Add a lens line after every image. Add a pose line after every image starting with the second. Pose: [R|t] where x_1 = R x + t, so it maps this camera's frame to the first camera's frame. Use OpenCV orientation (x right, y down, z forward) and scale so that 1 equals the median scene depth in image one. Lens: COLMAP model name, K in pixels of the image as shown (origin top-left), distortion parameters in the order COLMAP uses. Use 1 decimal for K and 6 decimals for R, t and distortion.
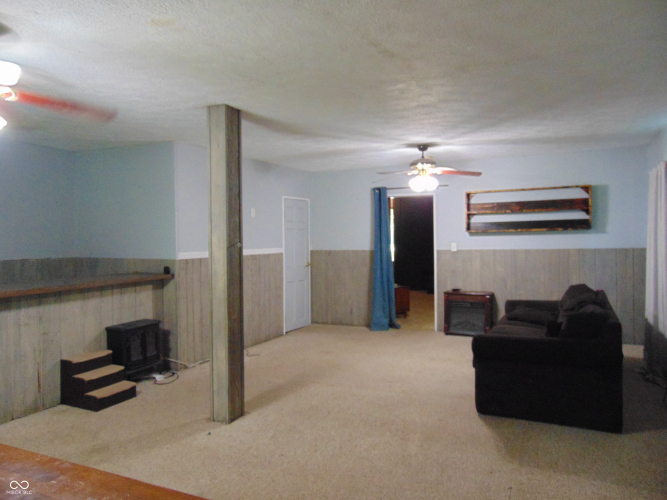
lens RADIAL K [[496.7, 0, 333.5], [0, 496.7, 250.0], [0, 0, 1]] dist [-0.035573, 0.063921]
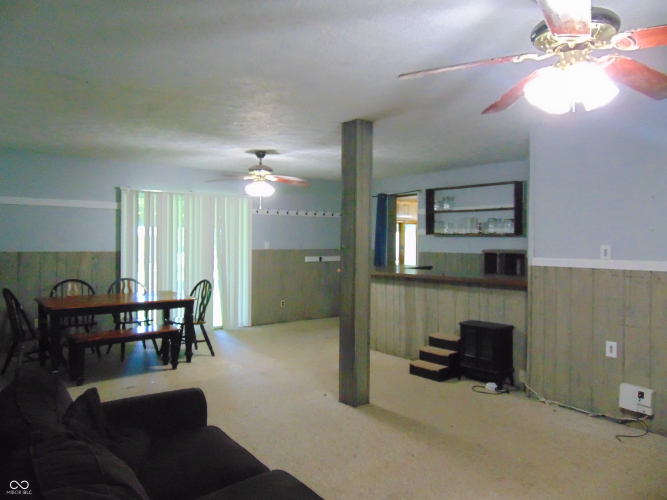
lens RADIAL K [[496.7, 0, 333.5], [0, 496.7, 250.0], [0, 0, 1]] dist [-0.035573, 0.063921]
pose [[-0.445556, 0.025854, -0.894881, 0.732263], [-0.024527, 0.998855, 0.041070, -0.041887], [0.894918, 0.040248, -0.444412, 1.335637]]
